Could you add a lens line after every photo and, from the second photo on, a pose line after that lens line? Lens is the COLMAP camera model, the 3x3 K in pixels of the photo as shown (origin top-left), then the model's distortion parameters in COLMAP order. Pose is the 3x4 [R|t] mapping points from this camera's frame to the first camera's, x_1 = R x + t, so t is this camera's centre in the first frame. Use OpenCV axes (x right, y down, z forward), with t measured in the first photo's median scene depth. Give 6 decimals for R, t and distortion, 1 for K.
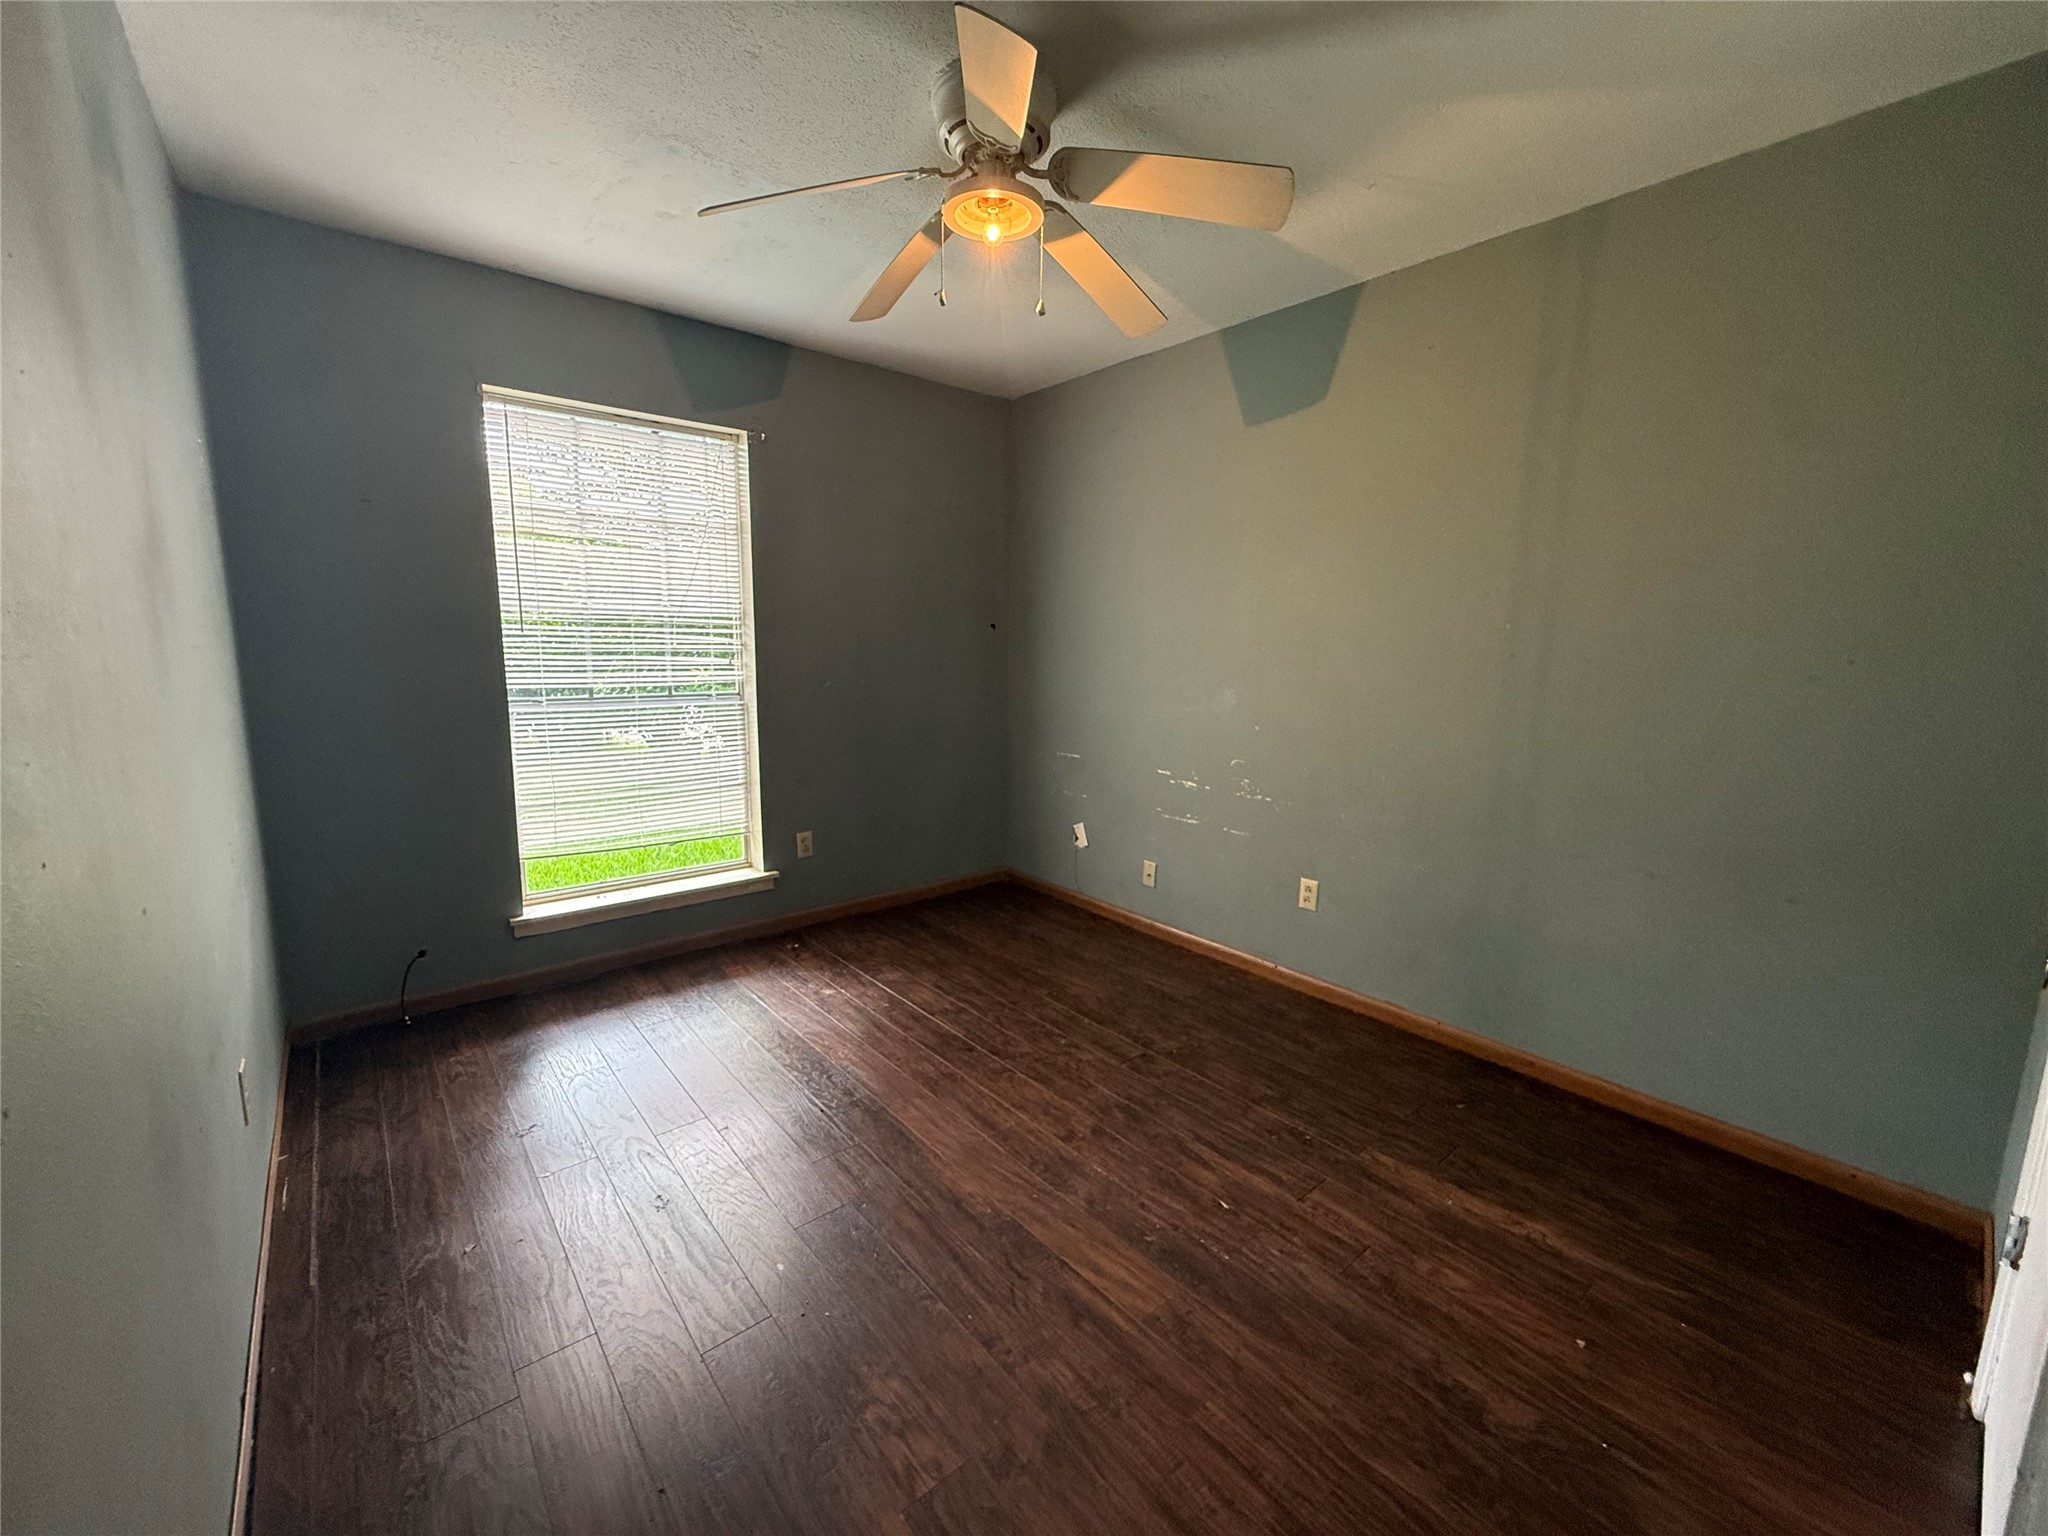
lens RADIAL K [[815.2, 0, 1023.6], [0, 815.2, 769.3], [0, 0, 1]] dist [-0.000869, 0.000089]
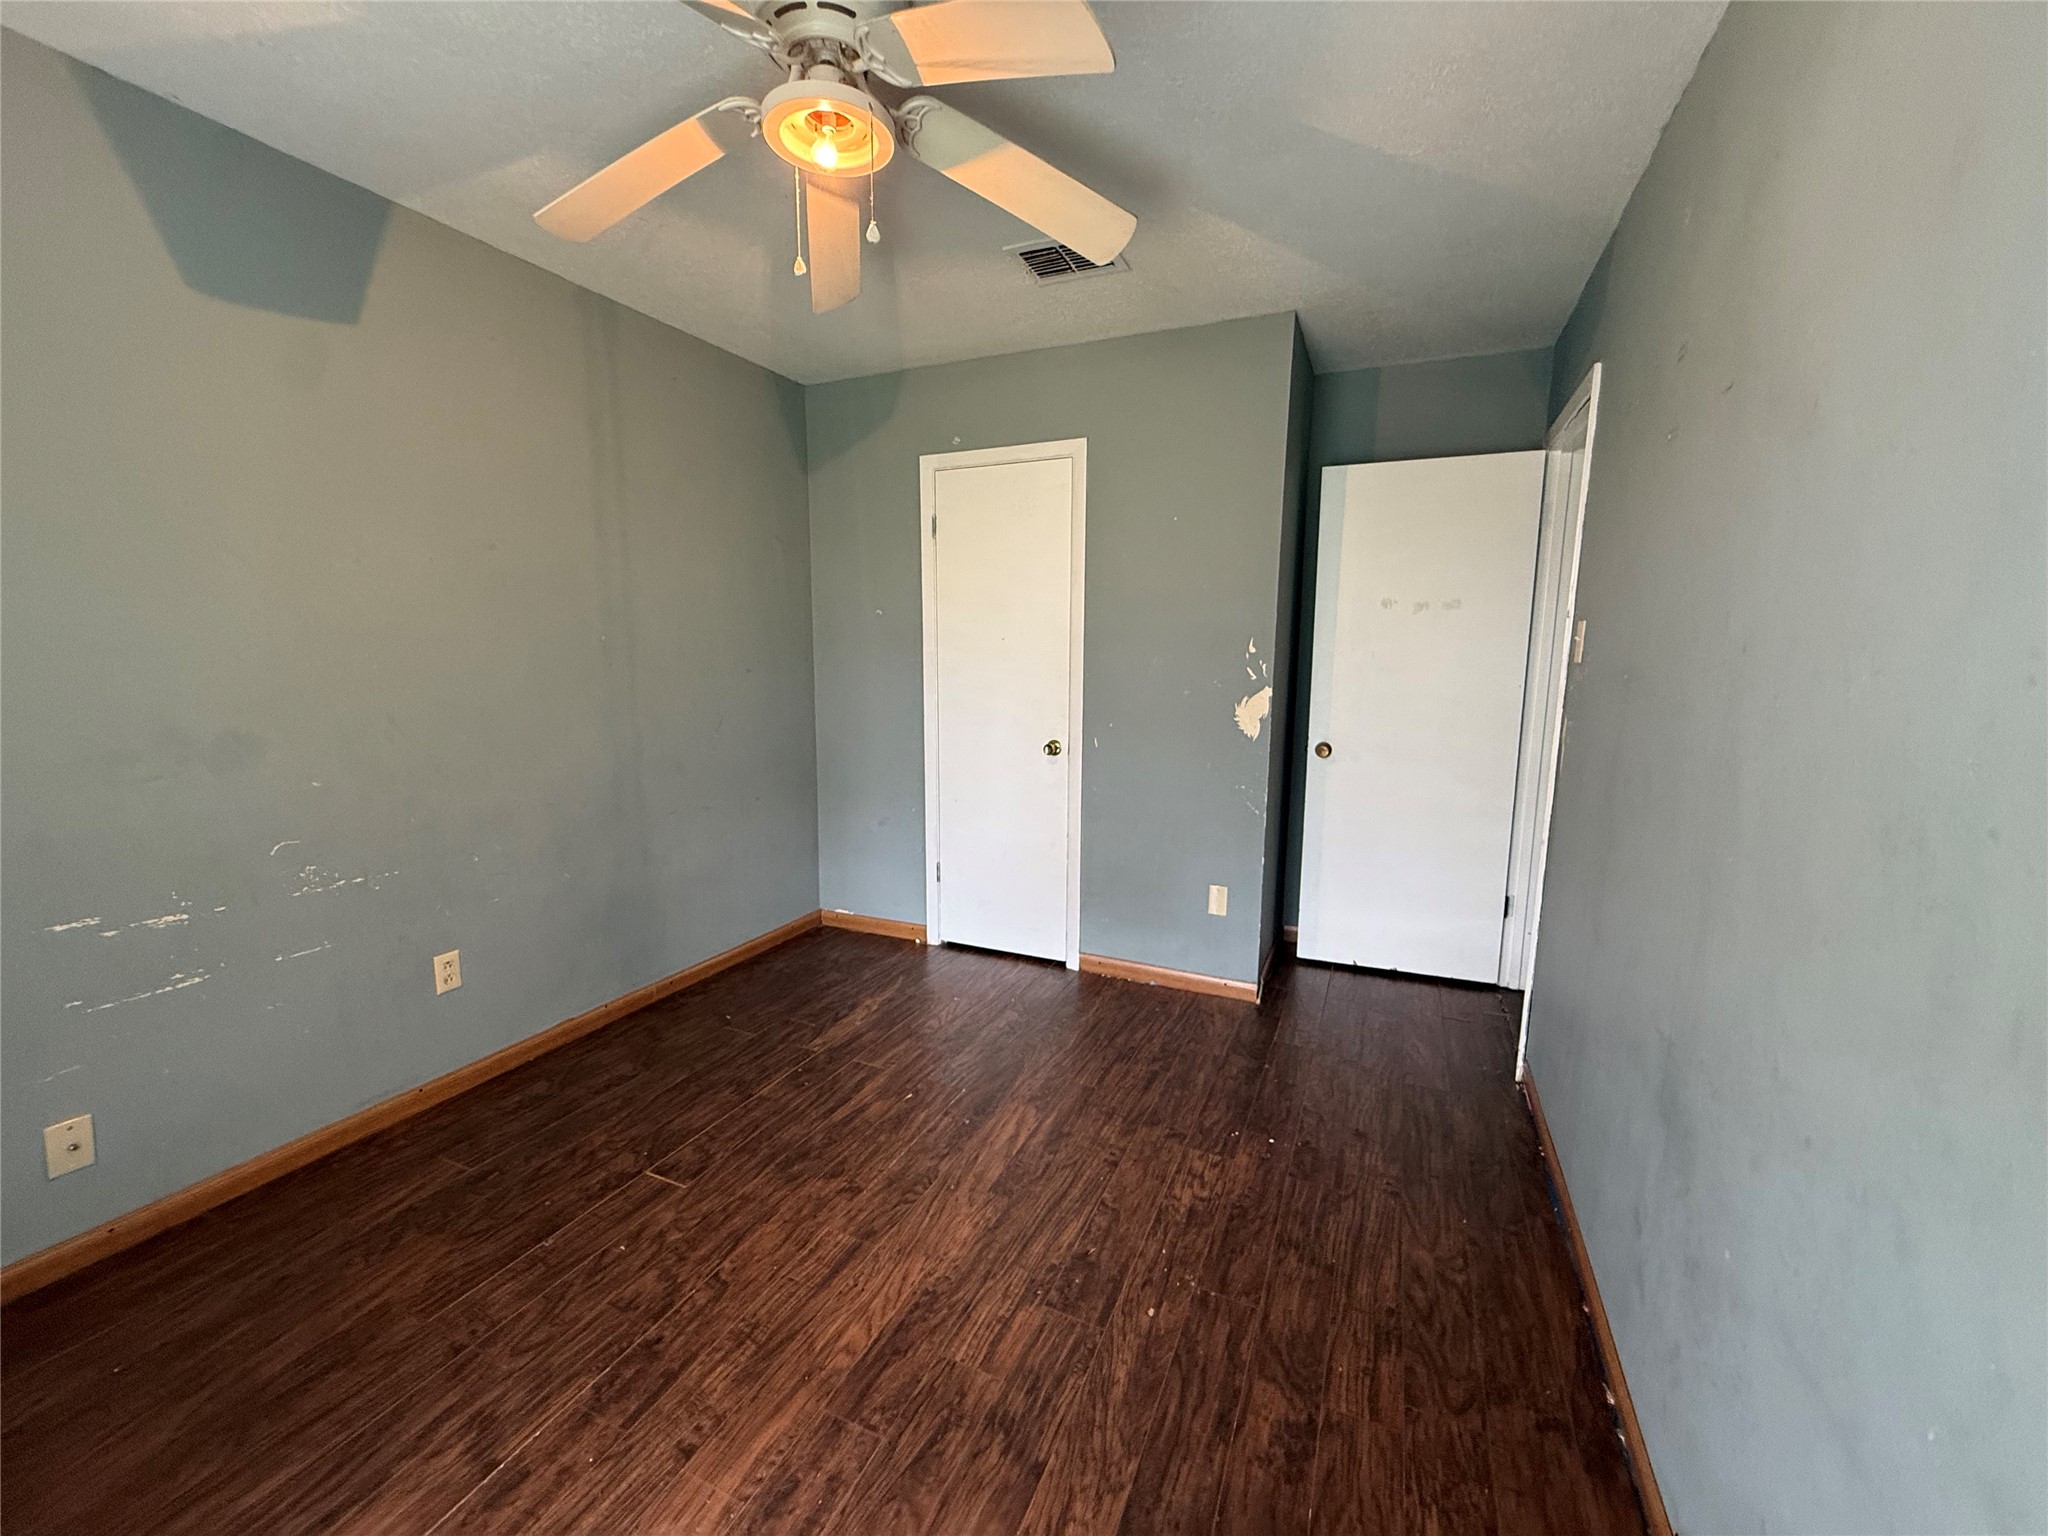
lens RADIAL K [[815.2, 0, 1025.4], [0, 815.2, 768.7], [0, 0, 1]] dist [-0.000869, 0.000089]
pose [[-0.426203, -0.156041, 0.891068, -0.776146], [0.121892, 0.966122, 0.227486, -0.203927], [-0.896378, 0.205569, -0.392744, 1.066803]]
